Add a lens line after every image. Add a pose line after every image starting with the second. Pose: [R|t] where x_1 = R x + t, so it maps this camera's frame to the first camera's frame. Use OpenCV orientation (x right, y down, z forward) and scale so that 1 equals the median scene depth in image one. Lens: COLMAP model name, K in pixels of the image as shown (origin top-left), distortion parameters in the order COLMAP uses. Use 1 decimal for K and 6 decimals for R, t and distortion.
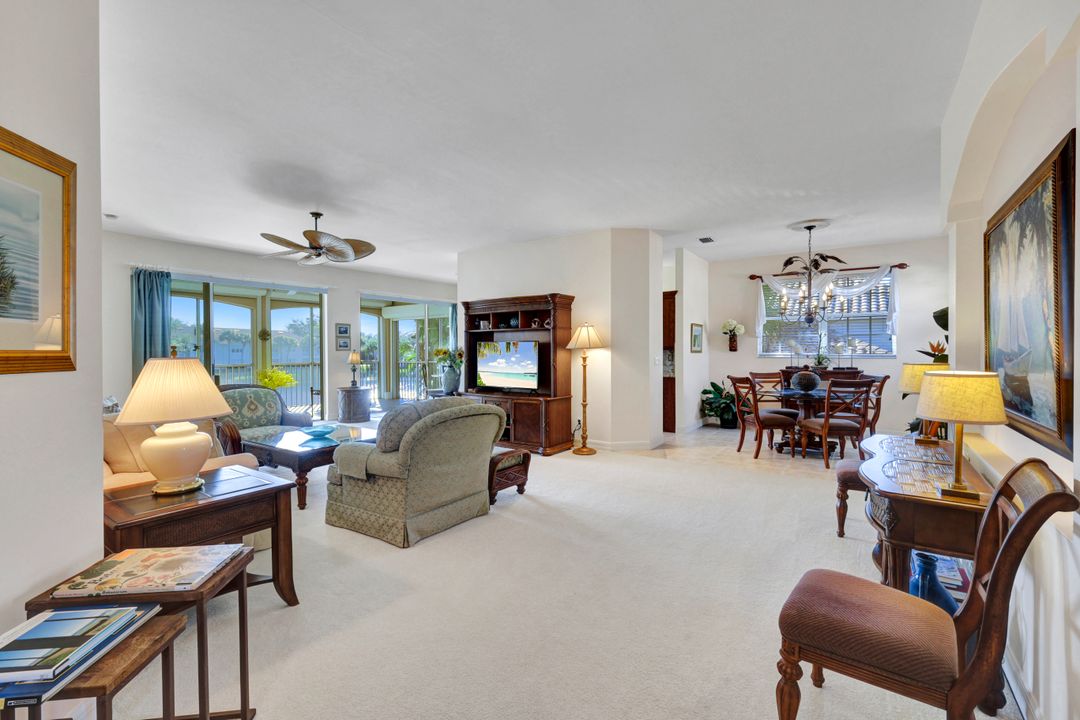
lens RADIAL K [[467.8, 0, 540.7], [0, 467.8, 357.1], [0, 0, 1]] dist [-0.000660, -0.000363]
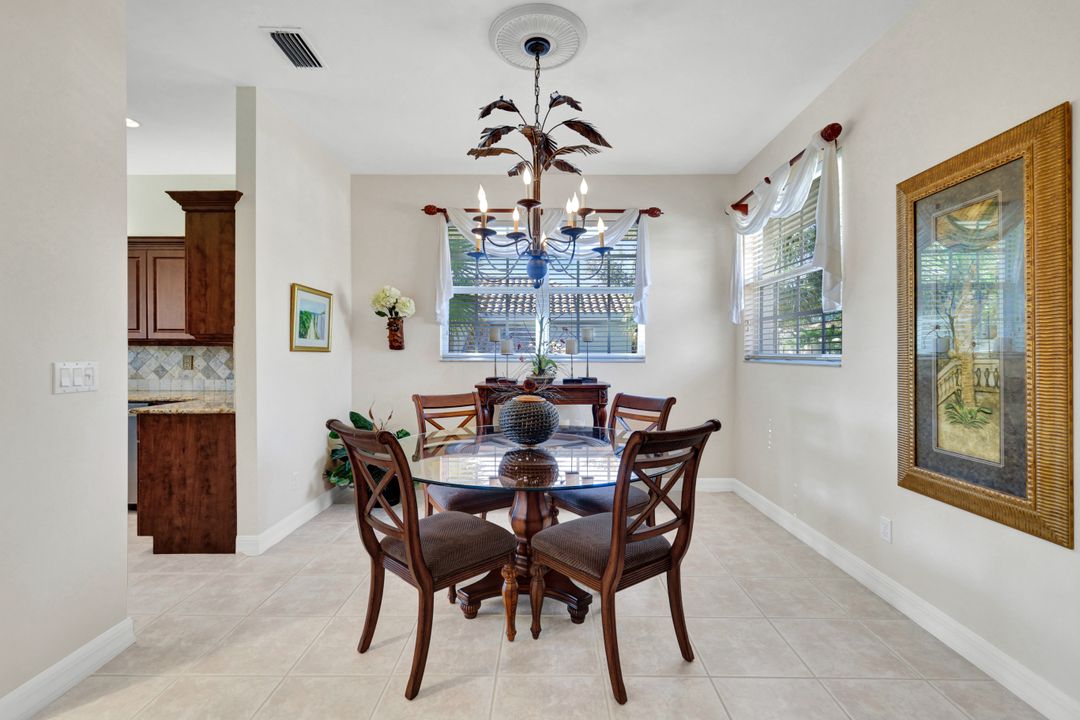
lens RADIAL K [[475.0, 0, 538.0], [0, 475.0, 348.6], [0, 0, 1]] dist [0.003656, 0.000534]
pose [[0.830706, 0.008221, 0.556651, 0.277896], [0.002465, 0.999827, -0.018445, -0.003292], [-0.556706, 0.016695, 0.830542, 0.528801]]
